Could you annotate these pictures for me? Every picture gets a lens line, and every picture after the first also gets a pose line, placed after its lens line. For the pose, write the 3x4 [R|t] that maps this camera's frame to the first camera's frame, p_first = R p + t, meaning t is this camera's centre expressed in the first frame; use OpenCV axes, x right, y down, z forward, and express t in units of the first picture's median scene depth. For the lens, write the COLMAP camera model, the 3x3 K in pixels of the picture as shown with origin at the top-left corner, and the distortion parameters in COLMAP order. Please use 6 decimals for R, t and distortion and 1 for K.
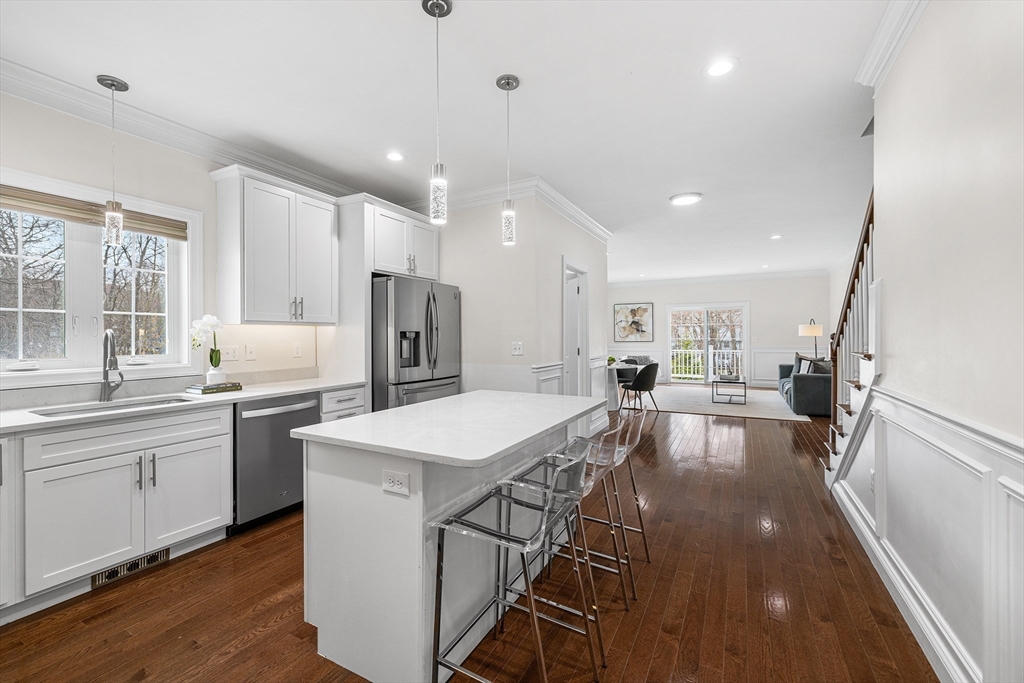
lens RADIAL K [[427.9, 0, 508.5], [0, 427.9, 340.1], [0, 0, 1]] dist [-0.002604, -0.000262]
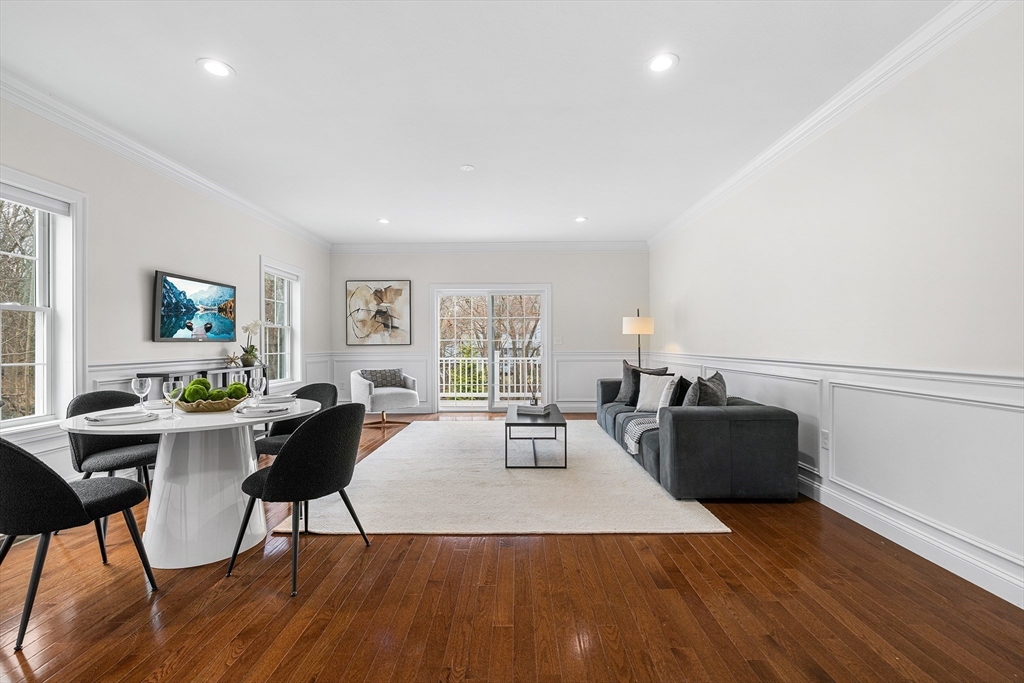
lens RADIAL K [[427.9, 0, 508.5], [0, 427.9, 340.1], [0, 0, 1]] dist [-0.002604, -0.000262]
pose [[0.886807, 0.006578, 0.462094, 0.146065], [0.002494, 0.999816, -0.019019, 0.006849], [-0.462134, 0.018019, 0.886627, 0.324653]]
